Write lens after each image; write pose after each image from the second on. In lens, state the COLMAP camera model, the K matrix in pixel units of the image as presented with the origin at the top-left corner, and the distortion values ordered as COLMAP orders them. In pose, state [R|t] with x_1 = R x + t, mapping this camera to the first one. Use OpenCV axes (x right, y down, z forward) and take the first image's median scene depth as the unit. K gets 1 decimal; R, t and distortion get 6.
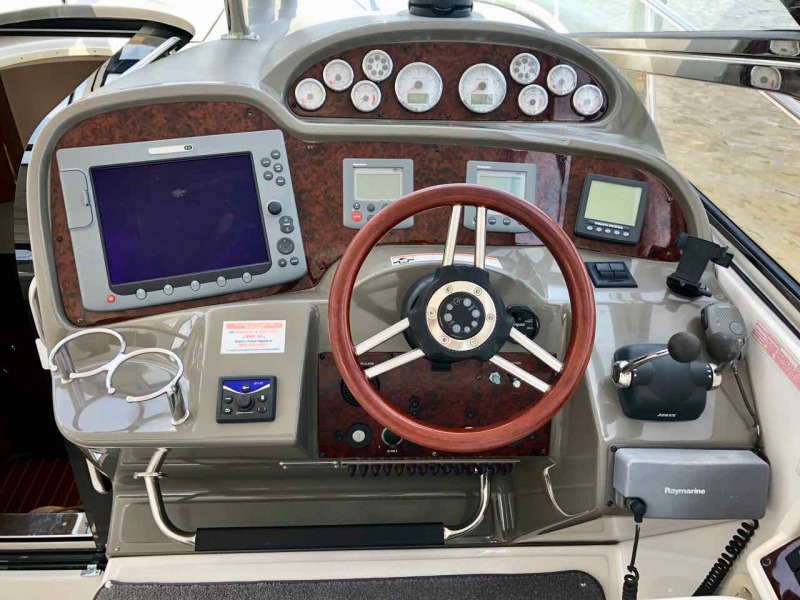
lens RADIAL K [[648.7, 0, 400.0], [0, 648.7, 300.0], [0, 0, 1]] dist [-0.105159, -0.001640]
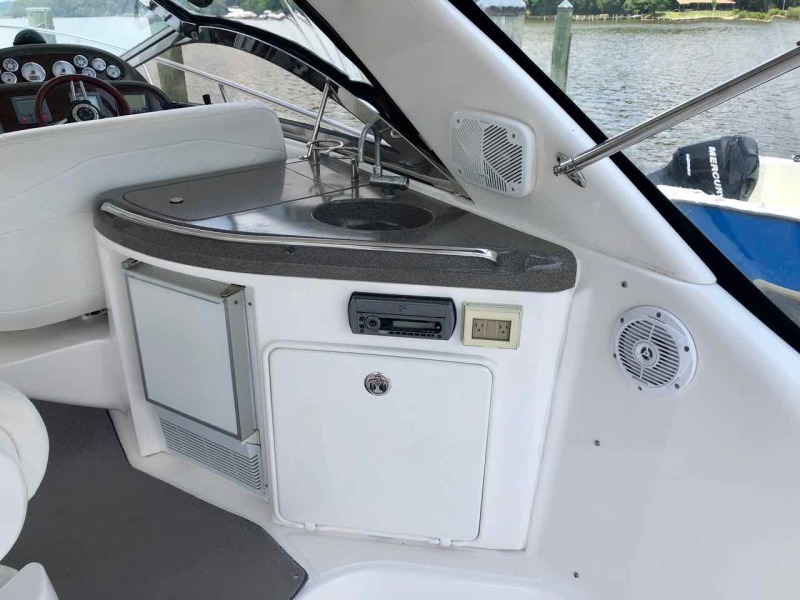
lens RADIAL K [[640.6, 0, 400.0], [0, 640.6, 300.0], [0, 0, 1]] dist [0.090892, -0.125078]
pose [[0.791474, -0.275787, 0.545446, -0.419601], [0.355394, 0.933699, -0.043604, 0.969690], [-0.497257, 0.228360, 0.837011, -1.370403]]
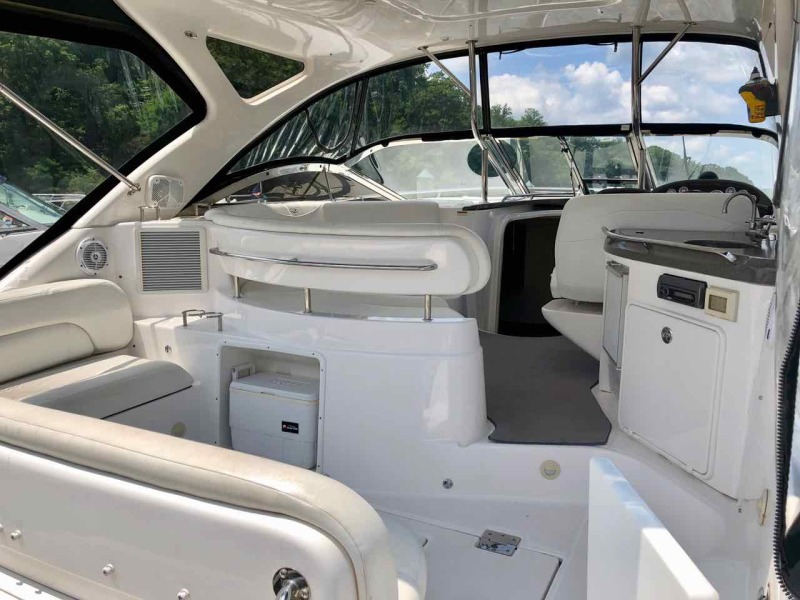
lens RADIAL K [[655.2, 0, 400.0], [0, 655.2, 300.0], [0, 0, 1]] dist [0.001414, 0.002319]
pose [[0.870788, 0.072327, -0.486310, 0.400396], [-0.270467, 0.896476, -0.350968, 1.853001], [0.410581, 0.437149, 0.800202, -2.253907]]
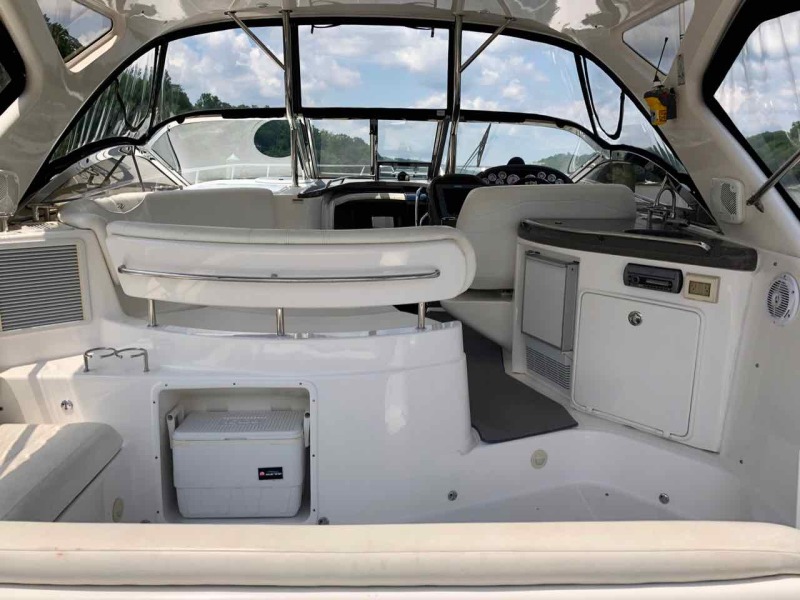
lens RADIAL K [[679.5, 0, 401.7], [0, 679.5, 294.7], [0, 0, 1]] dist [0.076947, -0.161034]
pose [[0.999929, -0.006503, -0.009976, -0.595959], [0.002082, 0.920276, -0.391264, 1.856477], [0.011725, 0.391216, 0.920224, -2.438578]]
